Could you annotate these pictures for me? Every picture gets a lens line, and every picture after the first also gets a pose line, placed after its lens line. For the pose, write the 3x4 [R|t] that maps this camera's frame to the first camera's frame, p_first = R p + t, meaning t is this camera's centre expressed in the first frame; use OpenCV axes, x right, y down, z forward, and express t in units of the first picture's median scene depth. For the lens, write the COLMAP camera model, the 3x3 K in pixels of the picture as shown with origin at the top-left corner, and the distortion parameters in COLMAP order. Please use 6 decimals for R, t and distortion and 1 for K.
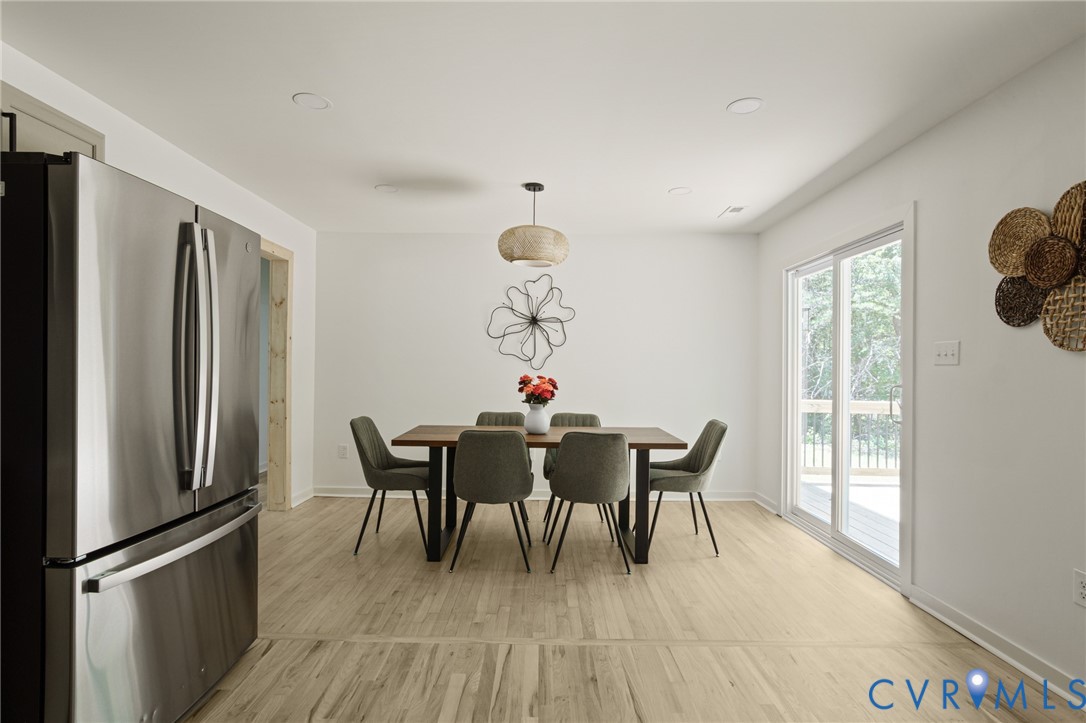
lens RADIAL K [[534.7, 0, 551.3], [0, 534.7, 369.1], [0, 0, 1]] dist [-0.009233, 0.007370]
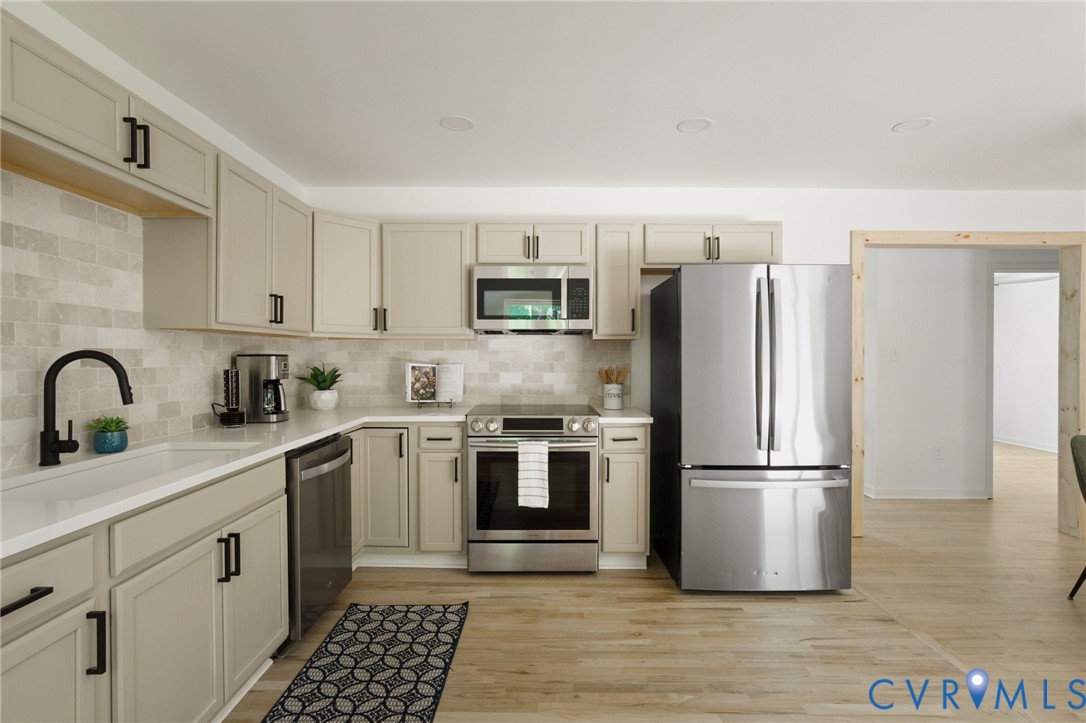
lens RADIAL K [[534.7, 0, 537.0], [0, 534.7, 353.6], [0, 0, 1]] dist [-0.009233, 0.007370]
pose [[-0.010334, -0.014549, -0.999841, 0.714706], [-0.005060, 0.999882, -0.014498, -0.025097], [0.999934, 0.004909, -0.010406, 0.275301]]
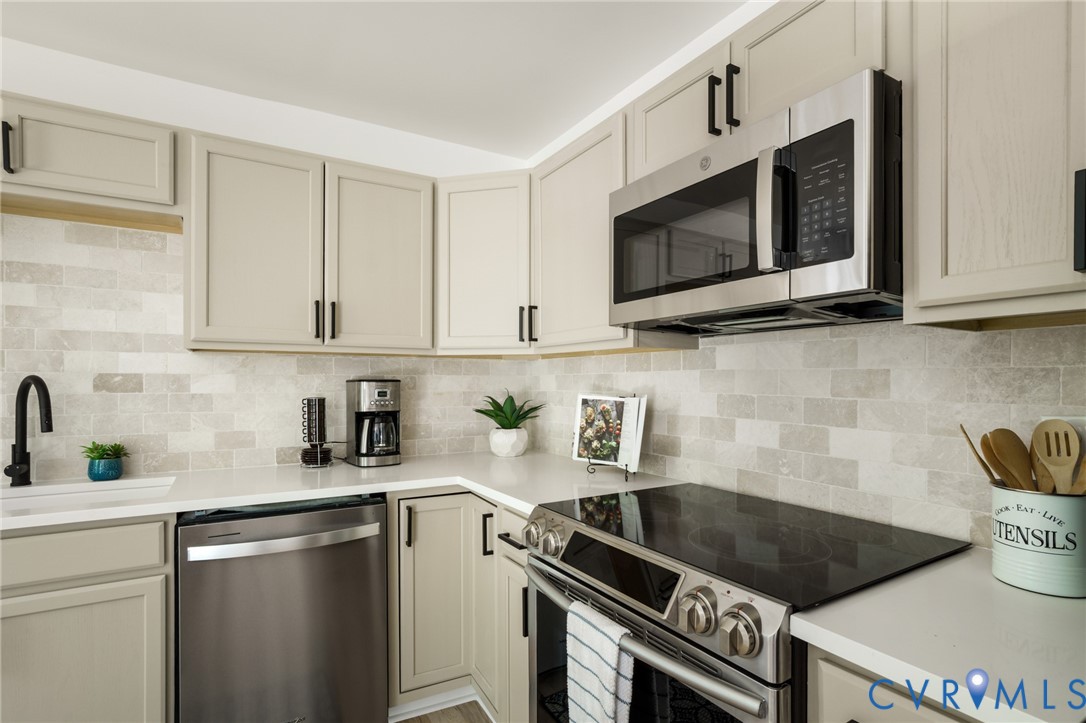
lens RADIAL K [[534.7, 0, 541.0], [0, 534.7, 382.9], [0, 0, 1]] dist [-0.009233, 0.007370]
pose [[-0.869487, -0.010589, -0.493842, -0.323519], [-0.013013, 0.999914, 0.001472, -0.037481], [0.493784, 0.007706, -0.869550, 0.649063]]
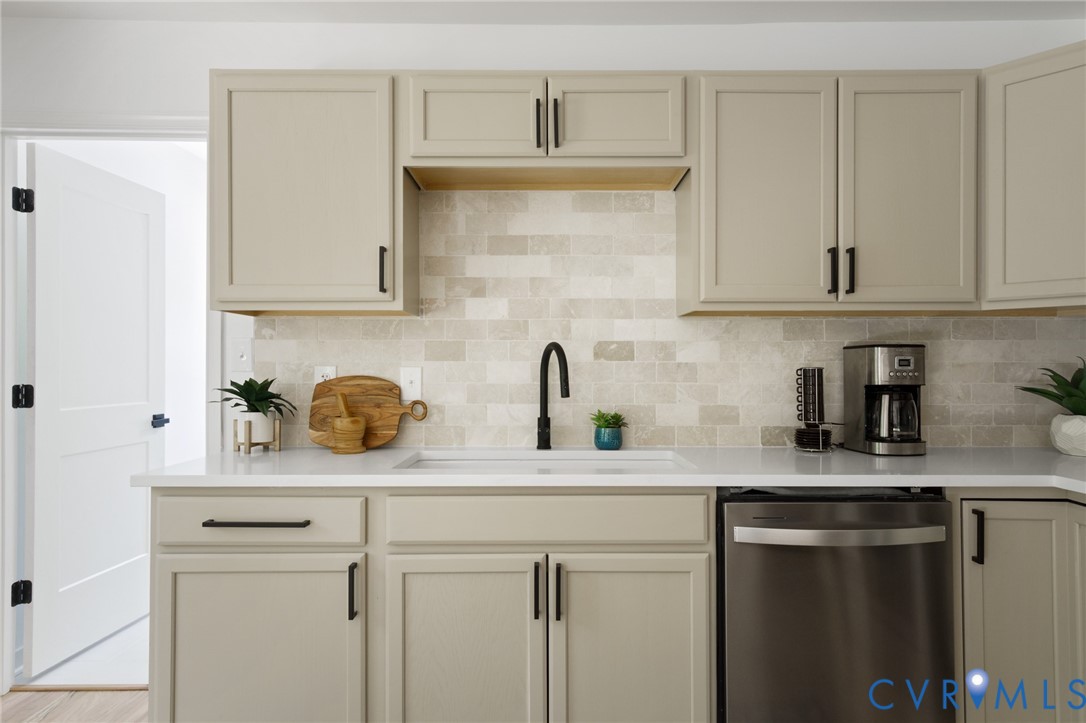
lens RADIAL K [[653.3, 0, 558.8], [0, 653.3, 362.9], [0, 0, 1]] dist [0.008270, 0.000486]
pose [[-0.999940, -0.010485, 0.003218, -0.068083], [-0.010495, 0.999940, -0.003053, -0.003682], [-0.003185, -0.003087, -0.999990, 0.587281]]
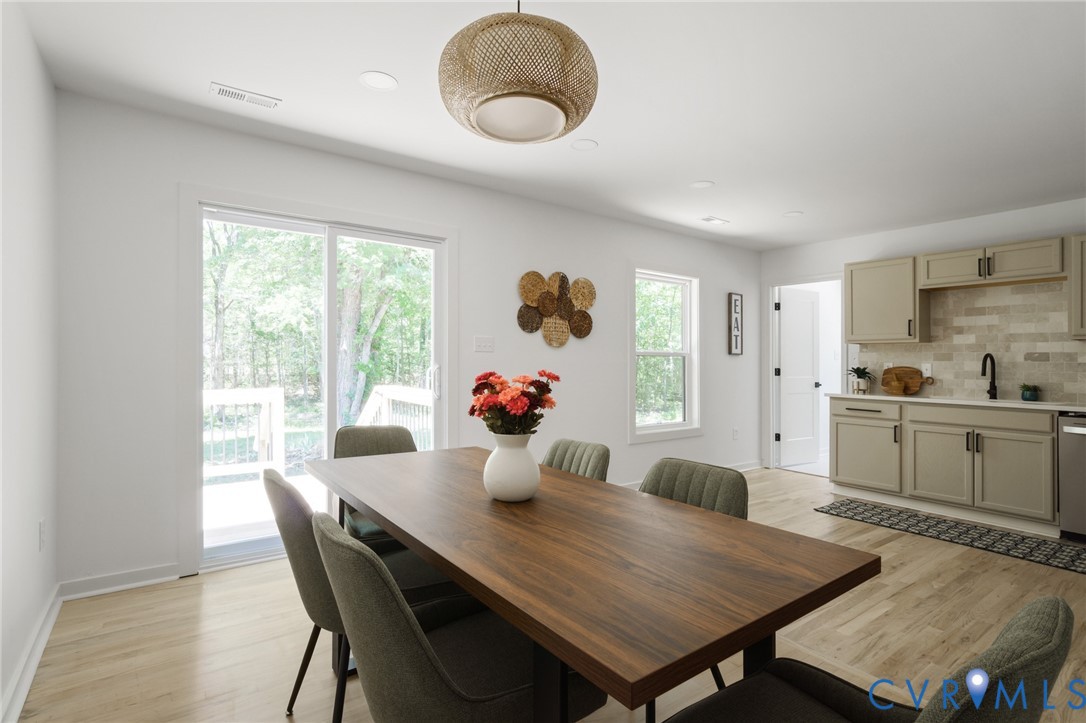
lens RADIAL K [[534.7, 0, 536.0], [0, 534.7, 349.0], [0, 0, 1]] dist [-0.009233, 0.007370]
pose [[-0.574736, 0.001191, 0.818338, -0.668840], [-0.018245, 0.999732, -0.014268, 0.003626], [-0.818136, -0.023131, -0.574560, 2.029404]]
